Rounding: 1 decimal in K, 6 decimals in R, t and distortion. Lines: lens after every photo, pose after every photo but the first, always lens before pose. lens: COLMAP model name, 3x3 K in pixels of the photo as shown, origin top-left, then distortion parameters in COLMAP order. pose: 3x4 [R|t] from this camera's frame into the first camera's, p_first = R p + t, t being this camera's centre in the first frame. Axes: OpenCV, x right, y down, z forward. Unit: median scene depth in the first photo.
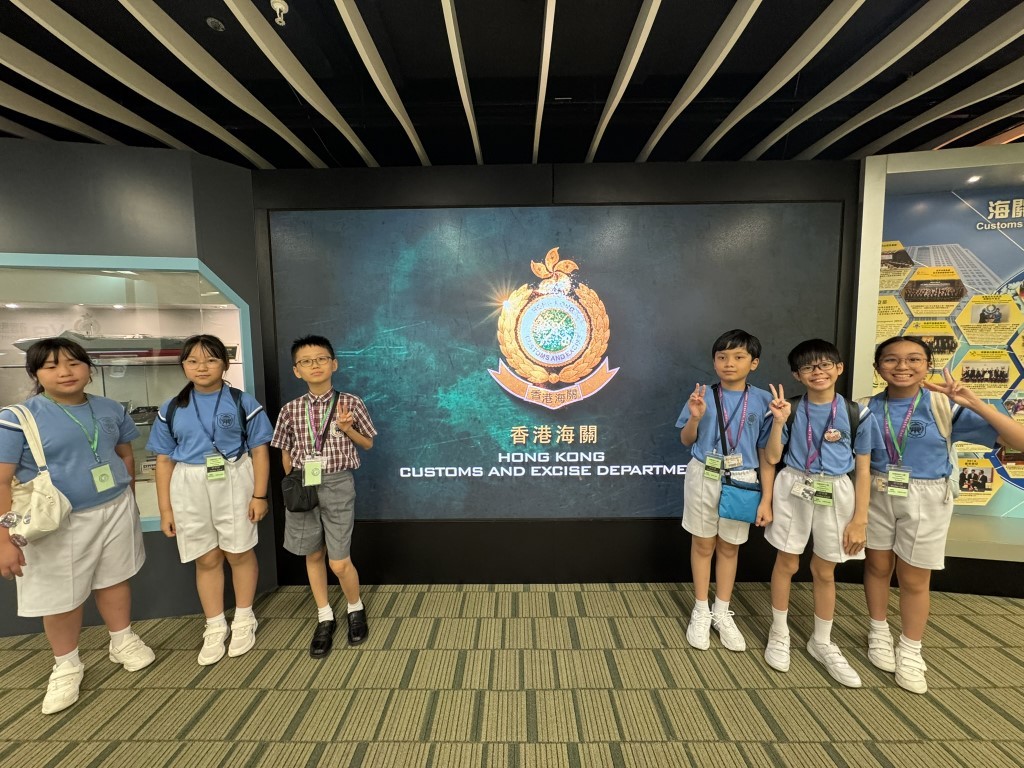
lens RADIAL K [[416.4, 0, 509.1], [0, 416.4, 379.9], [0, 0, 1]] dist [0.002580, 0.000240]
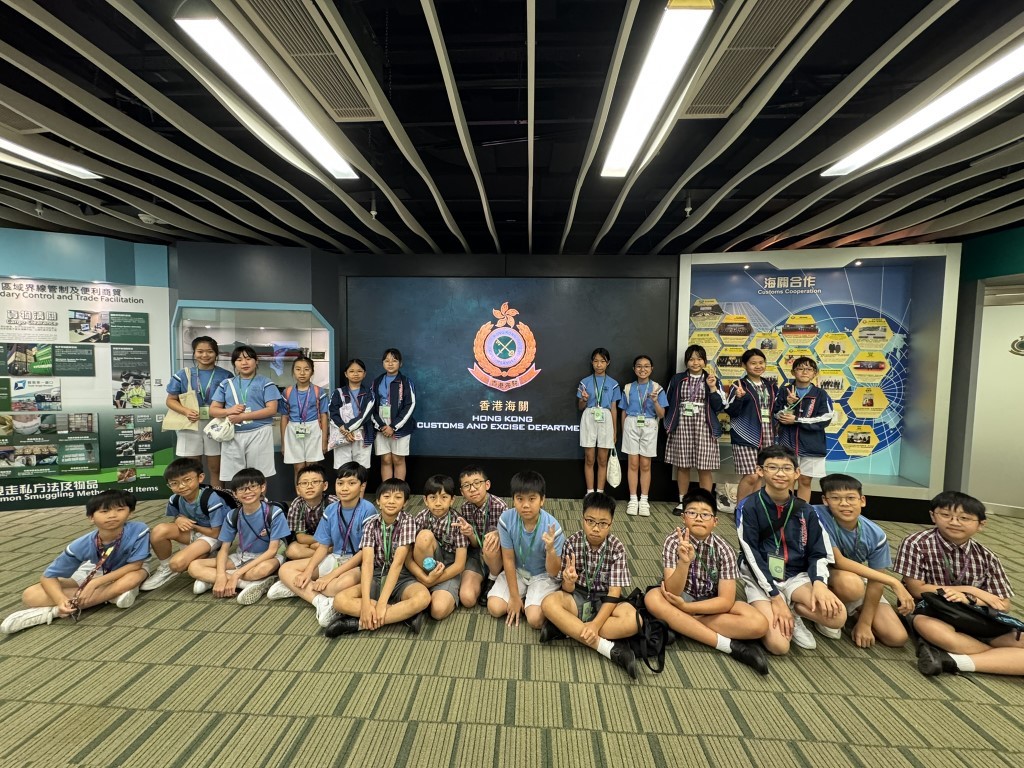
lens RADIAL K [[416.4, 0, 488.7], [0, 416.4, 386.2], [0, 0, 1]] dist [0.002580, 0.000240]
pose [[0.997604, 0.029638, -0.062514, 0.152386], [-0.030664, 0.999409, -0.015520, 0.077268], [0.062018, 0.017400, 0.997923, -0.783770]]
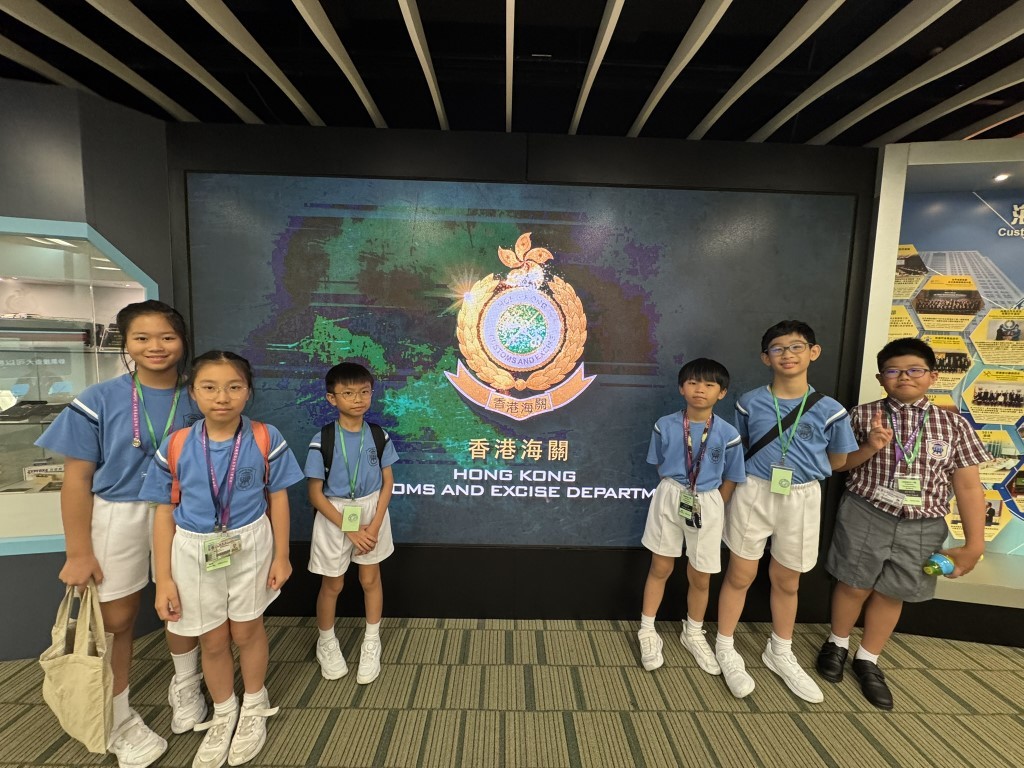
lens RADIAL K [[416.4, 0, 509.2], [0, 416.4, 378.9], [0, 0, 1]] dist [0.002580, 0.000240]
pose [[0.998850, 0.037021, 0.030461, 0.056719], [-0.037285, 0.999271, 0.008145, -0.021979], [-0.030138, -0.009271, 0.999503, 0.138310]]
